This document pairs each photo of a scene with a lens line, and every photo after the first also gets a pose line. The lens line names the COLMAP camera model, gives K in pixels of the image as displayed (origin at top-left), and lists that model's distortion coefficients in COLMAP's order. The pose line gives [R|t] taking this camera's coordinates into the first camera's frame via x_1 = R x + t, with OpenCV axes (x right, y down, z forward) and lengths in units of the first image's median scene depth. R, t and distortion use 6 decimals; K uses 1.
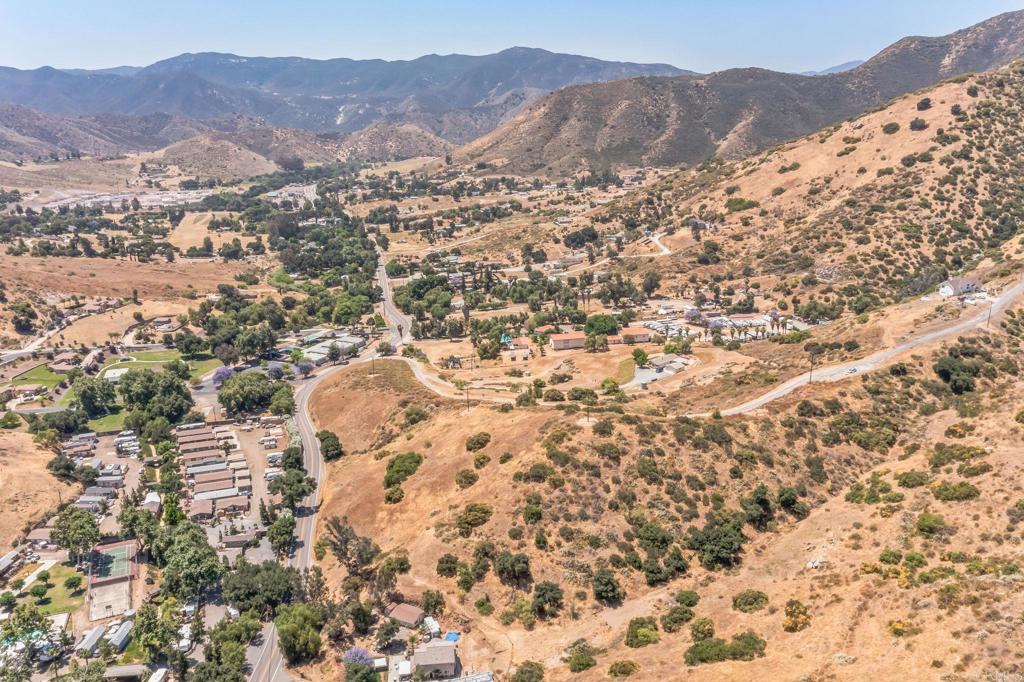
lens RADIAL K [[820.2, 0, 512.4], [0, 820.2, 338.4], [0, 0, 1]] dist [-0.001445, 0.000432]
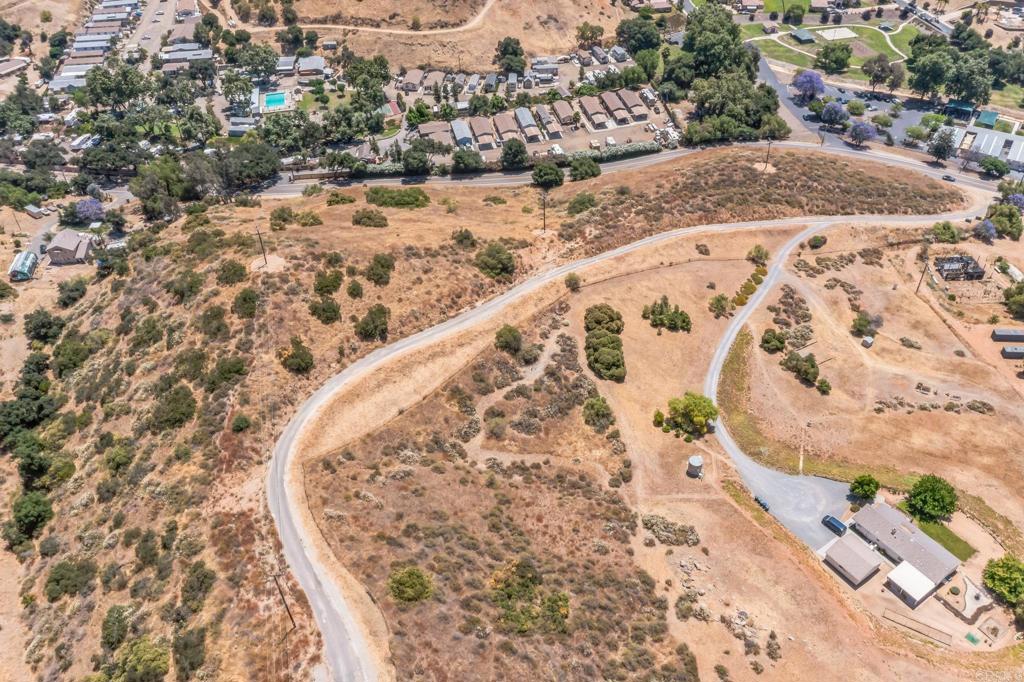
lens RADIAL K [[820.2, 0, 512.4], [0, 820.2, 338.4], [0, 0, 1]] dist [-0.001445, 0.000432]
pose [[-0.098622, 0.663608, -0.741551, 0.275052], [-0.250692, 0.704582, 0.663866, -0.157311], [0.963030, 0.251373, 0.096874, 0.520751]]
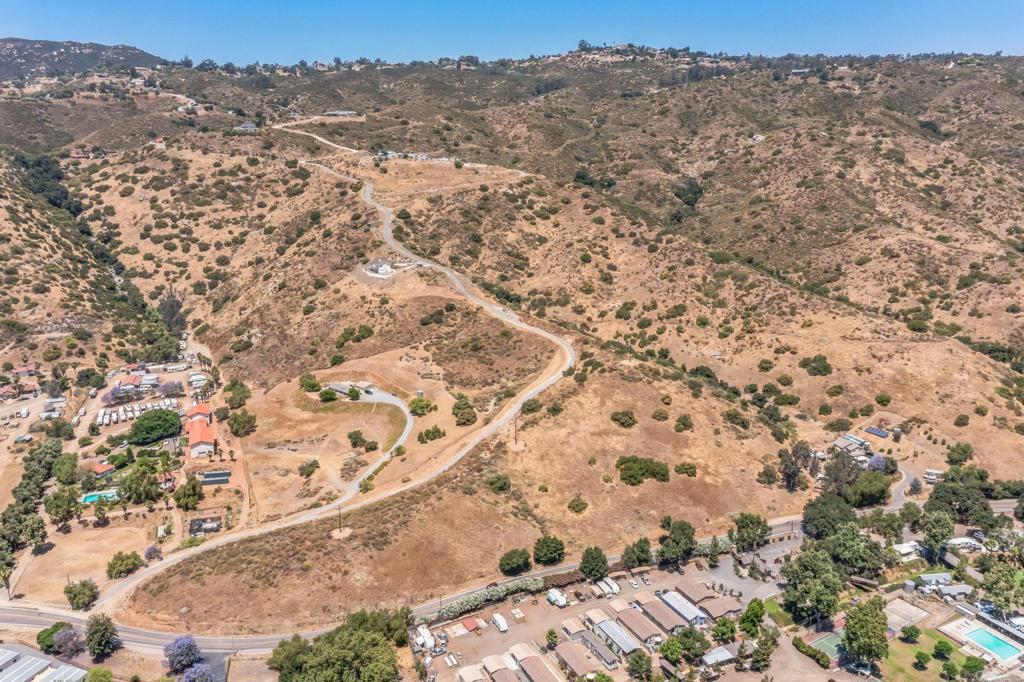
lens RADIAL K [[825.8, 0, 513.4], [0, 825.8, 340.6], [0, 0, 1]] dist [-0.004964, 0.007510]
pose [[-0.141796, -0.242718, 0.959678, -0.533116], [0.289685, 0.916858, 0.274690, -0.162715], [-0.946560, 0.316954, -0.059695, 0.570373]]
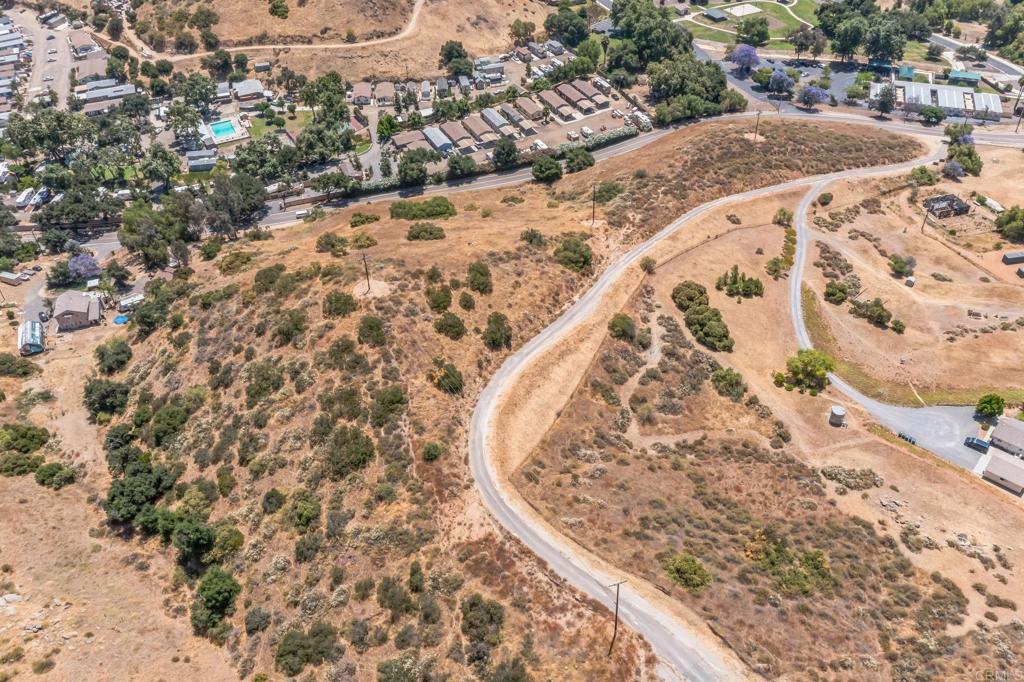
lens RADIAL K [[816.2, 0, 513.5], [0, 816.2, 339.9], [0, 0, 1]] dist [-0.004847, -0.000307]
pose [[0.142754, 0.658923, -0.738540, 0.273002], [-0.251244, 0.745866, 0.616896, -0.130124], [0.957339, 0.097490, 0.272026, 0.428087]]
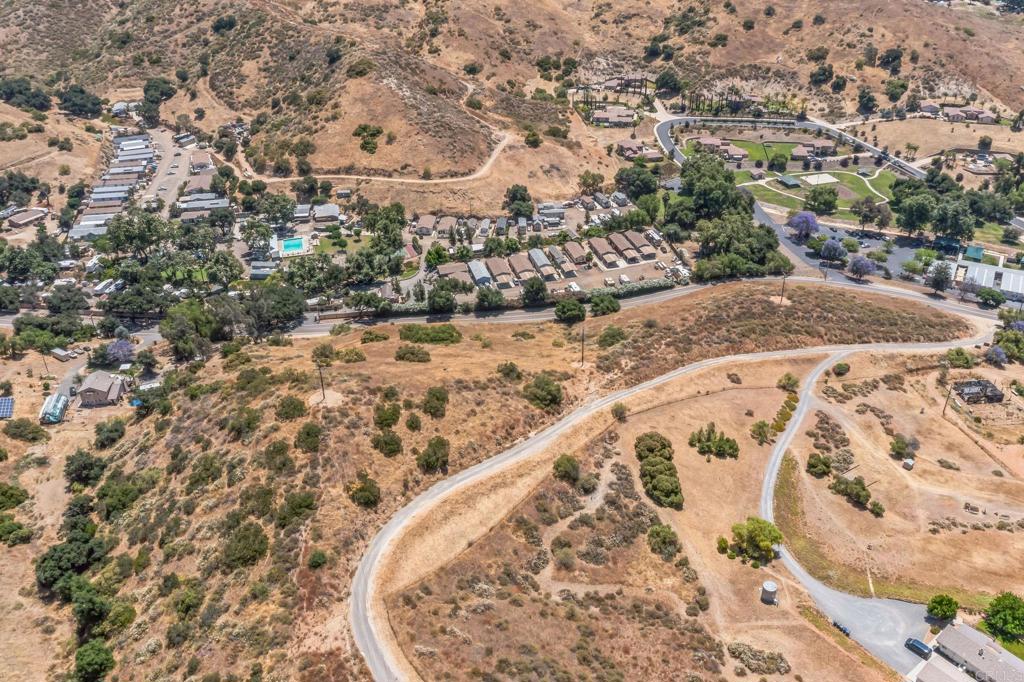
lens RADIAL K [[825.8, 0, 513.4], [0, 825.8, 340.6], [0, 0, 1]] dist [-0.004964, 0.007510]
pose [[-0.053201, 0.530756, -0.845853, 0.285521], [-0.259528, 0.810596, 0.524956, -0.149814], [0.964269, 0.247451, 0.094622, 0.489226]]
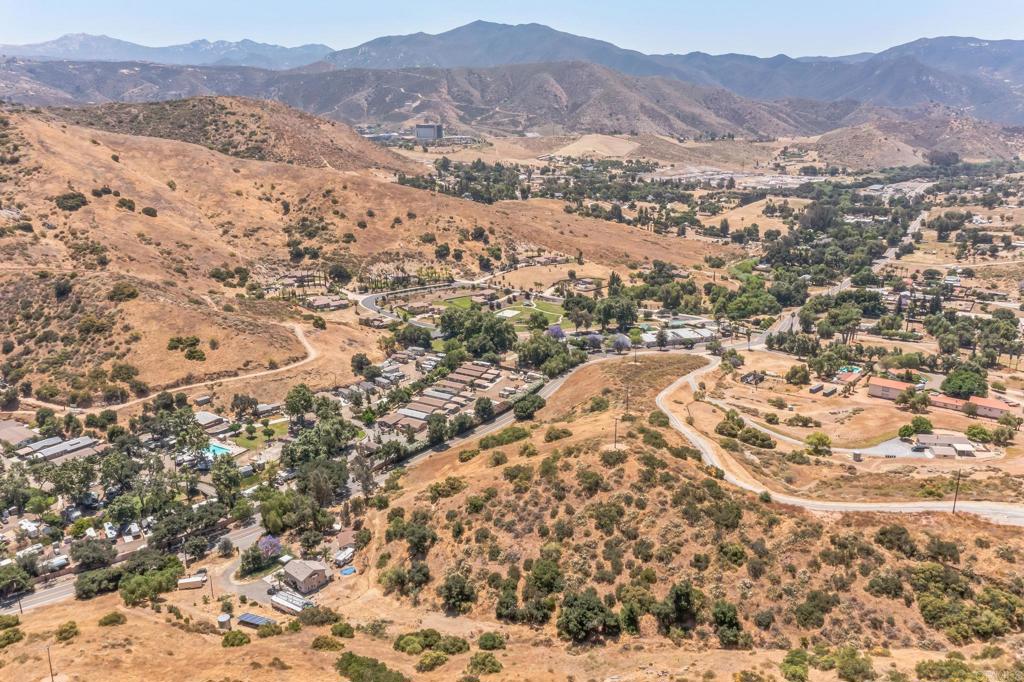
lens RADIAL K [[809.8, 0, 512.0], [0, 809.8, 341.0], [0, 0, 1]] dist [-0.005145, 0.008399]
pose [[0.671731, 0.230779, -0.703931, 0.282517], [-0.215080, 0.970062, 0.112787, -0.041124], [0.708885, 0.075639, 0.701256, 0.128234]]
